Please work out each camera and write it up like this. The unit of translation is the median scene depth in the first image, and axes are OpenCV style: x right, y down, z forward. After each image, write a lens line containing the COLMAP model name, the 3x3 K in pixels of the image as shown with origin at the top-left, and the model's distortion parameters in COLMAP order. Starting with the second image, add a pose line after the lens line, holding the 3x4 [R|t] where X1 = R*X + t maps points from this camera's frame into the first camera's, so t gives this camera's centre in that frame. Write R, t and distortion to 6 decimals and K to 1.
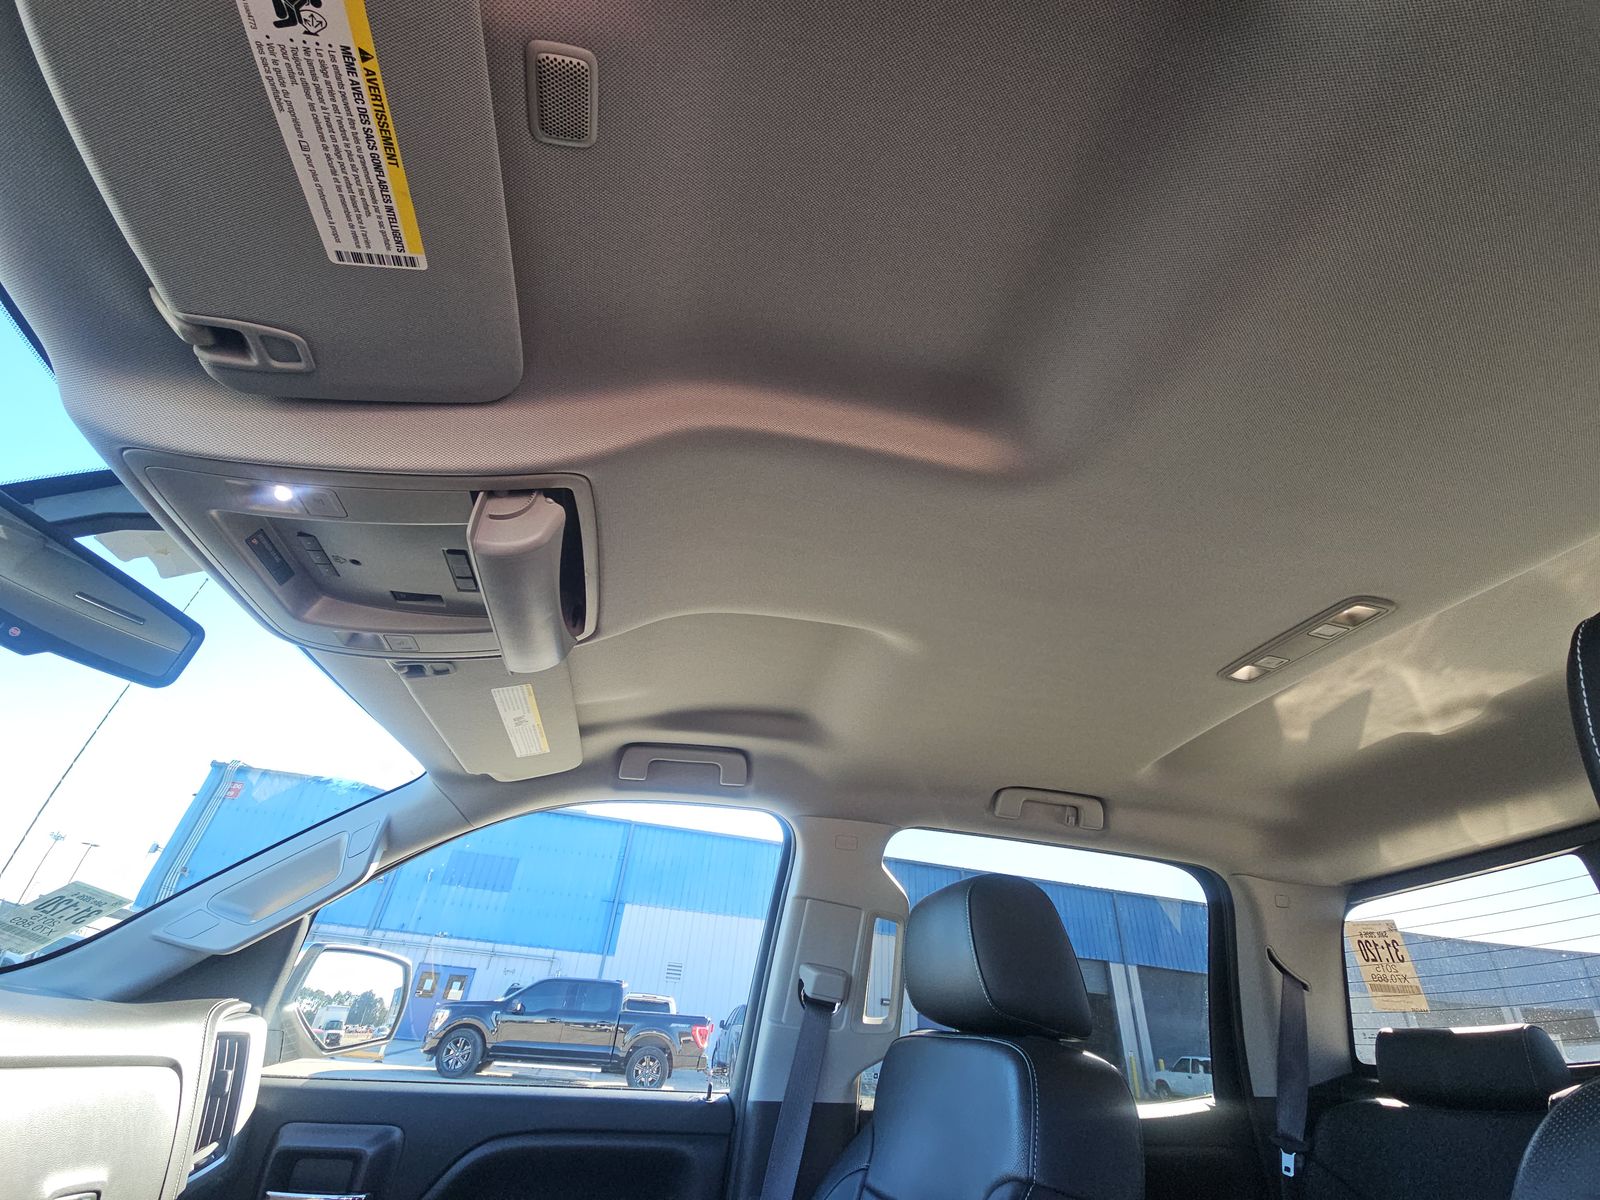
lens RADIAL K [[639.6, 0, 800.0], [0, 639.6, 600.0], [0, 0, 1]] dist [-0.004228, -0.000614]
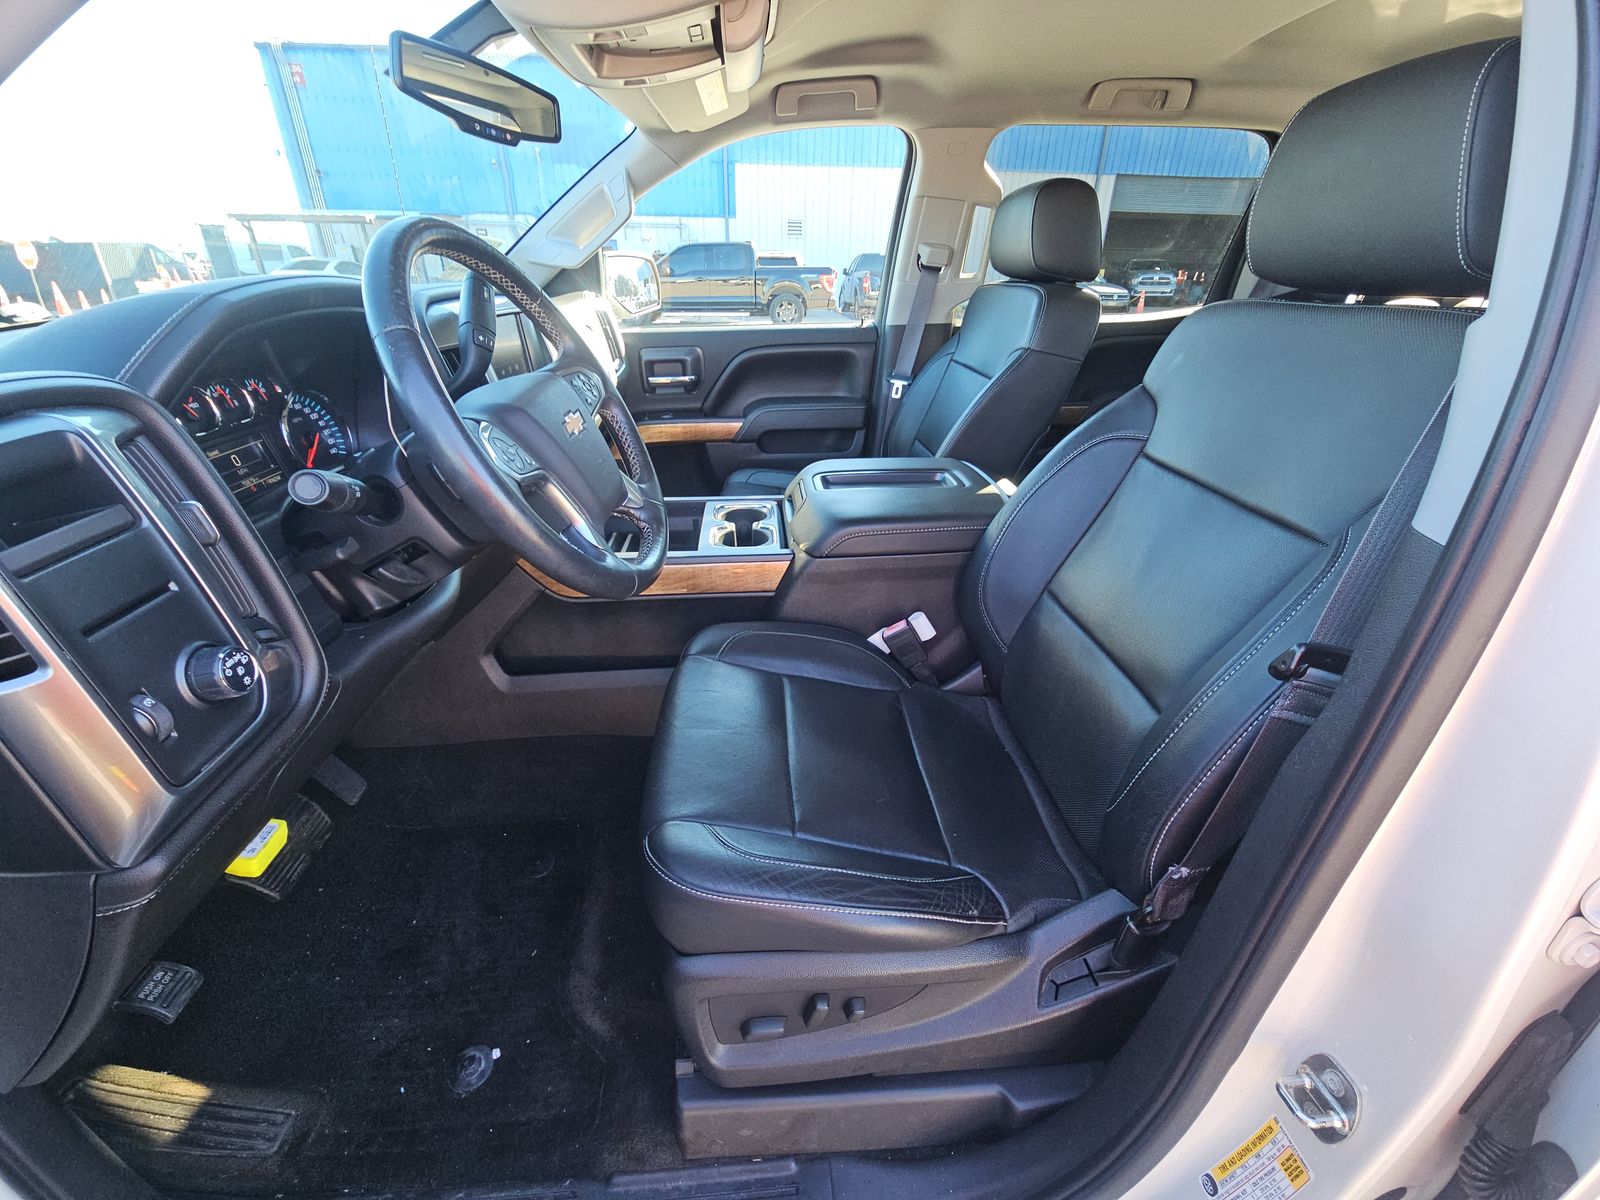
lens RADIAL K [[656.9, 0, 800.0], [0, 656.9, 600.0], [0, 0, 1]] dist [-0.002953, -0.000511]
pose [[0.986023, 0.014578, -0.165970, -0.006120], [0.137209, 0.494034, 0.858548, -0.329340], [0.094510, -0.869320, 0.485129, -0.431935]]
